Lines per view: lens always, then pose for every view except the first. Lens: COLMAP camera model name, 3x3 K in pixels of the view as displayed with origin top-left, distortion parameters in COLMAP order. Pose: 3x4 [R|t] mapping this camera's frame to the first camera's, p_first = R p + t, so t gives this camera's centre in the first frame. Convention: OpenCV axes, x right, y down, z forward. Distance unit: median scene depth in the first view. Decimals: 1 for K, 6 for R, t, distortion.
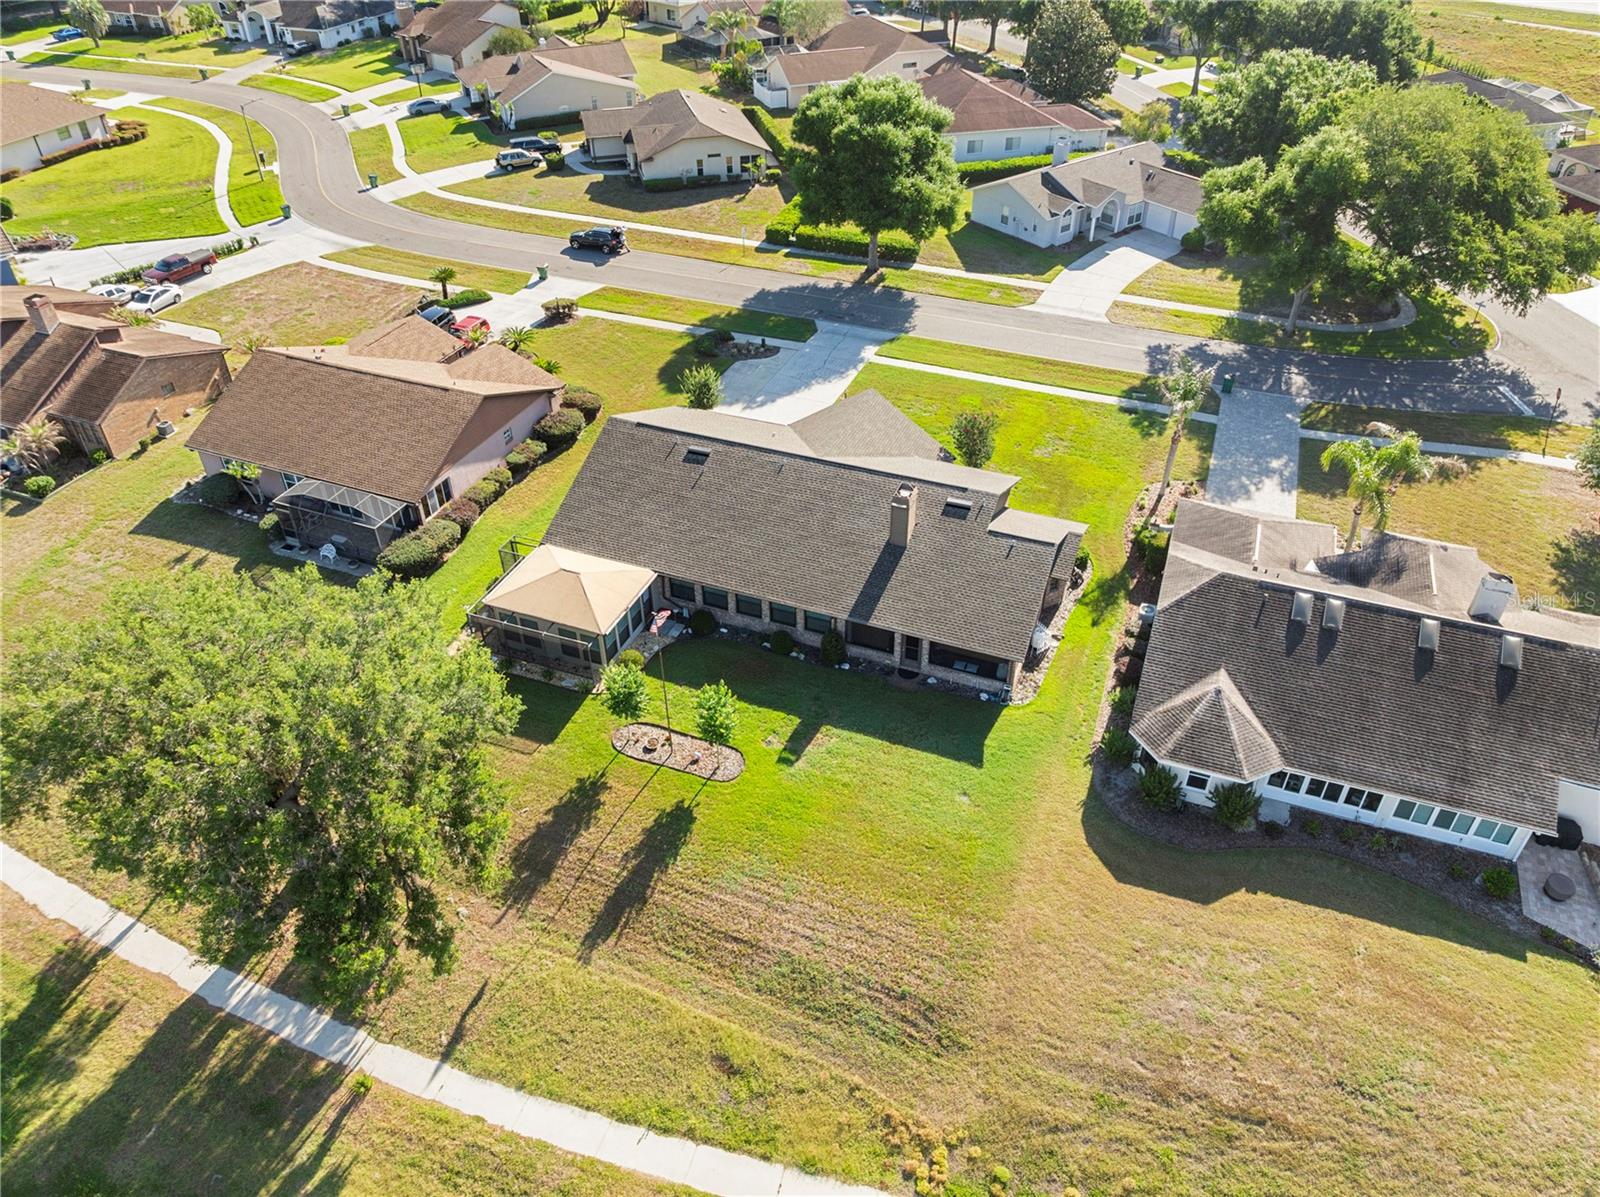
lens RADIAL K [[1129.1, 0, 812.3], [0, 1129.1, 597.4], [0, 0, 1]] dist [-0.043898, 0.004708]
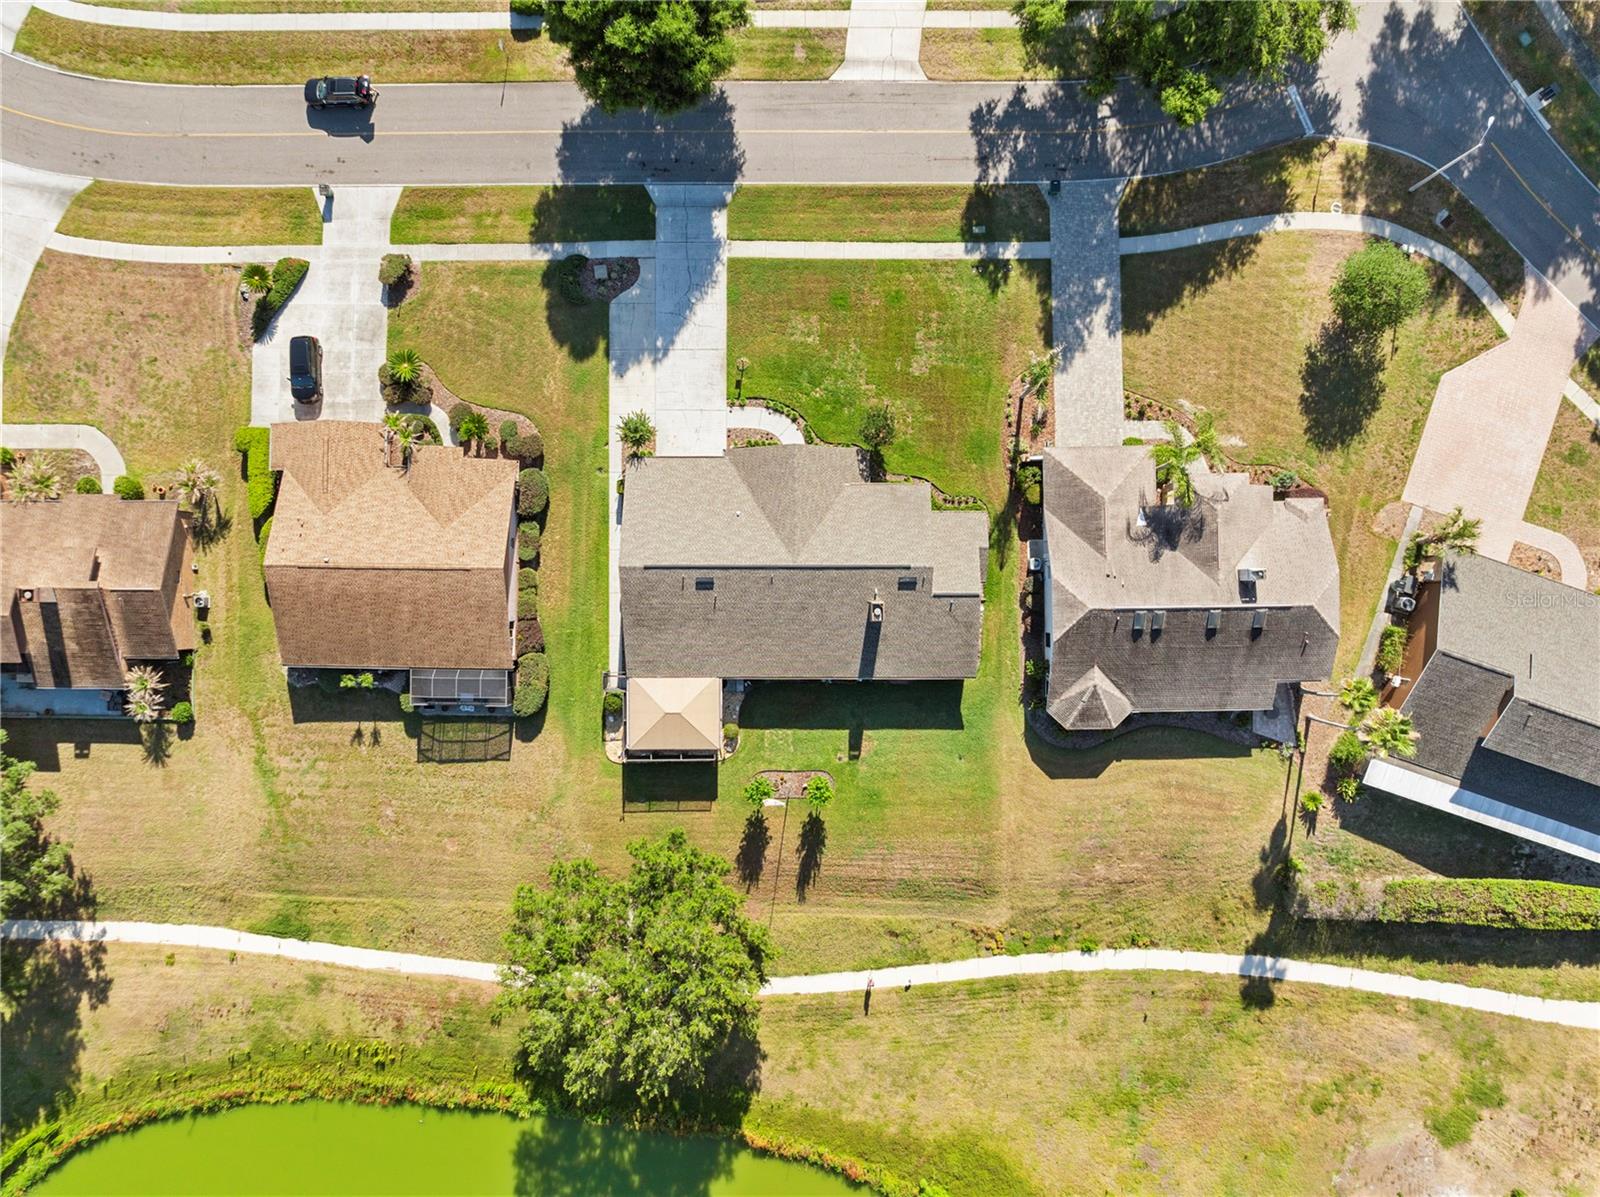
lens RADIAL K [[1139.9, 0, 817.5], [0, 1139.9, 593.2], [0, 0, 1]] dist [-0.036282, -0.002235]
pose [[0.930666, -0.365870, -0.000223, 0.015878], [0.224802, 0.571350, 0.789318, -1.022504], [-0.288660, -0.734642, 0.613984, 0.118058]]
